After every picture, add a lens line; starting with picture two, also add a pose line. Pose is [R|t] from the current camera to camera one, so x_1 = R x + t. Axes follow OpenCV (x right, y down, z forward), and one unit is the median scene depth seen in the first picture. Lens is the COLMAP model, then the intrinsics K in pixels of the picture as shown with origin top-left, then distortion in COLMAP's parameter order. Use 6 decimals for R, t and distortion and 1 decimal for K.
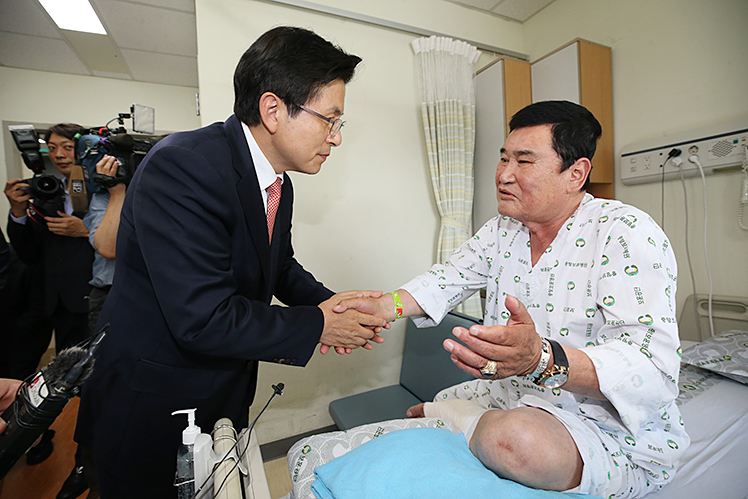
lens RADIAL K [[346.1, 0, 374.0], [0, 346.1, 249.5], [0, 0, 1]] dist [-0.022810, 0.000534]
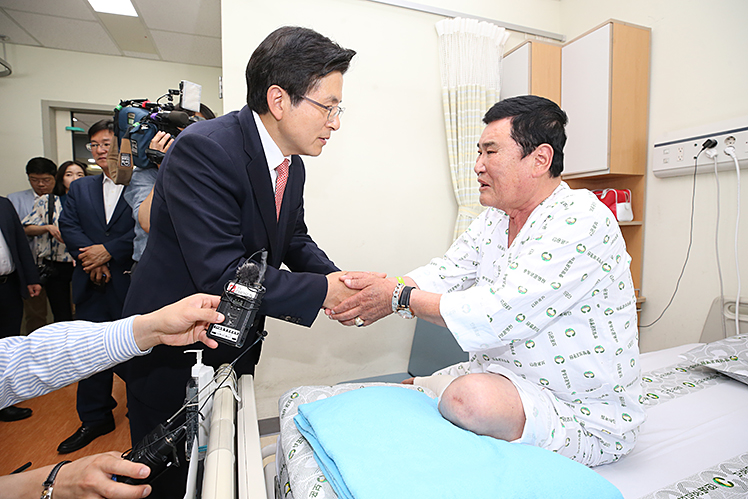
lens RADIAL K [[375.9, 0, 374.0], [0, 375.9, 249.5], [0, 0, 1]] dist [-0.008882, -0.001252]
pose [[0.995276, 0.045603, -0.085712, 0.091283], [-0.043926, 0.998806, 0.021357, 0.030512], [0.086584, -0.017491, 0.996091, -0.134176]]
